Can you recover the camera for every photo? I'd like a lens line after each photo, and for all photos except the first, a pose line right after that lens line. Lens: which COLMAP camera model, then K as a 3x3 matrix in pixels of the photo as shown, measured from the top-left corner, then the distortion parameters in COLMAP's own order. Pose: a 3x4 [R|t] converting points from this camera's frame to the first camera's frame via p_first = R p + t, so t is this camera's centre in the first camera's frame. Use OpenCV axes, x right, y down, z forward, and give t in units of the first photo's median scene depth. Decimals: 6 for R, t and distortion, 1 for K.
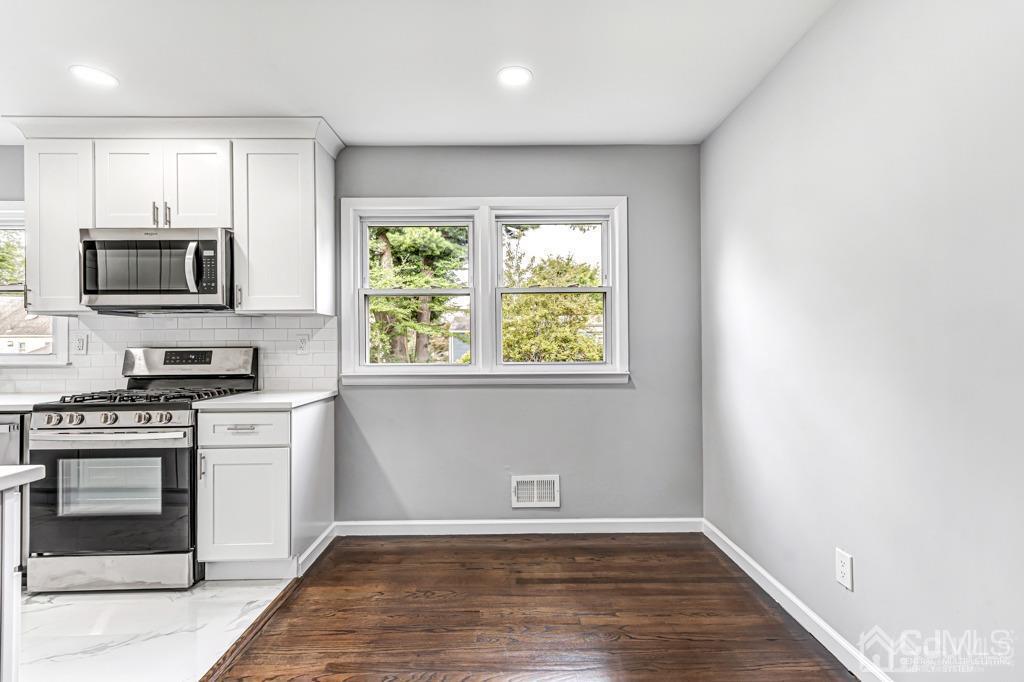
lens RADIAL K [[478.5, 0, 495.7], [0, 478.5, 336.9], [0, 0, 1]] dist [0.008499, 0.003800]
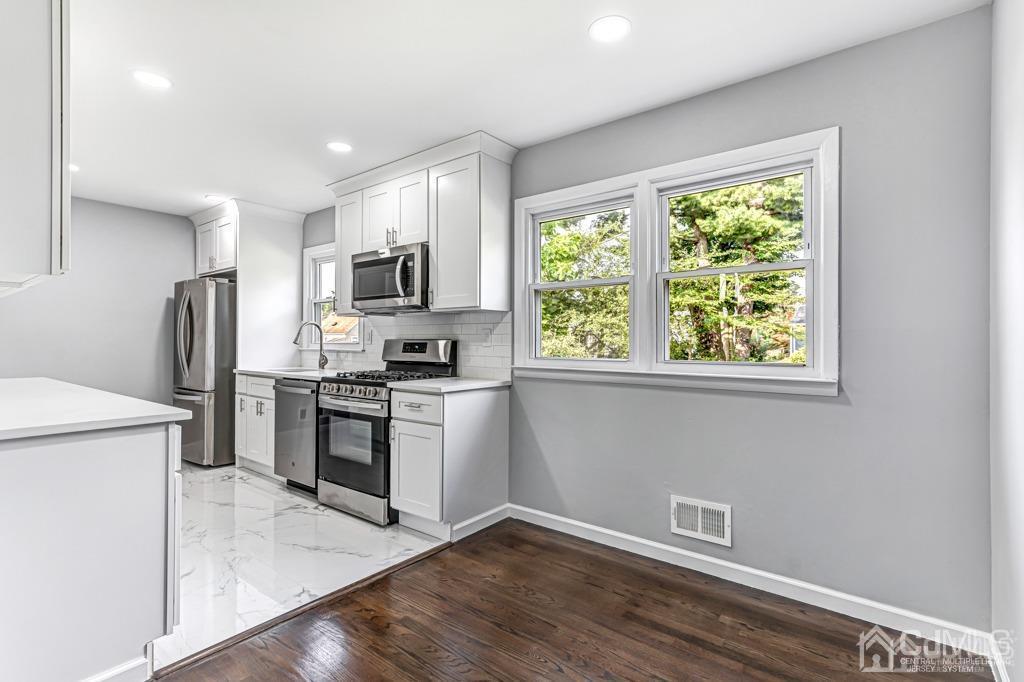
lens RADIAL K [[478.5, 0, 506.3], [0, 478.5, 336.5], [0, 0, 1]] dist [0.008499, 0.003800]
pose [[0.785881, 0.003930, -0.618366, 0.333826], [0.002972, 0.999944, 0.010132, 0.001571], [0.618371, -0.009801, 0.785825, 0.160032]]
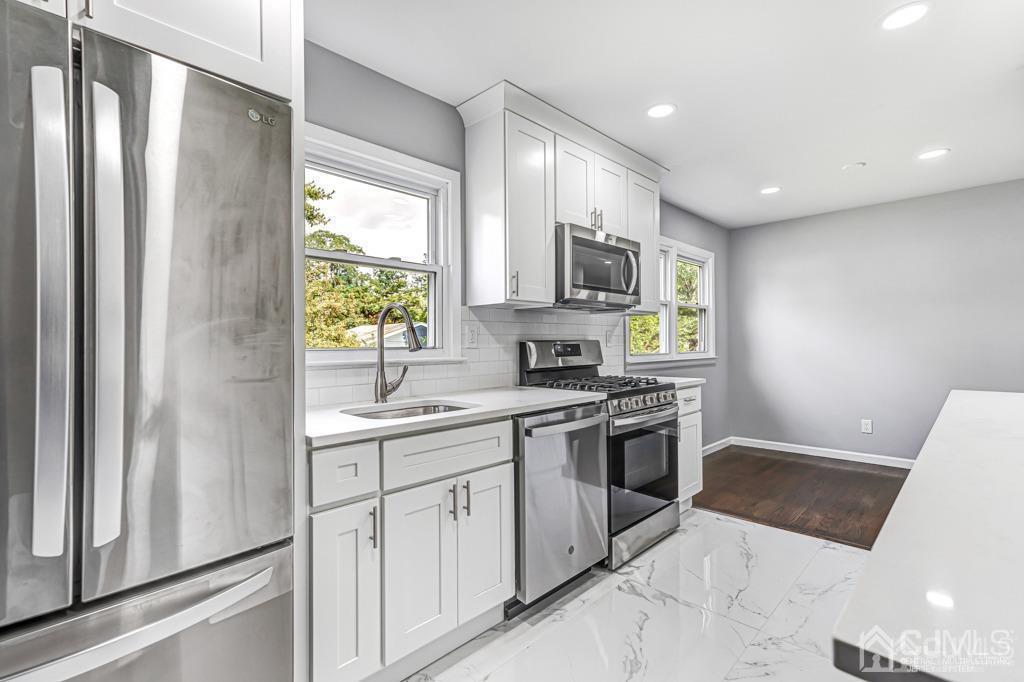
lens RADIAL K [[459.1, 0, 510.1], [0, 459.1, 340.7], [0, 0, 1]] dist [0.003507, 0.003840]
pose [[0.705169, 0.008295, 0.708991, -1.479639], [-0.012867, 0.999917, 0.001098, 0.022080], [-0.708923, -0.009897, 0.705217, 0.369717]]
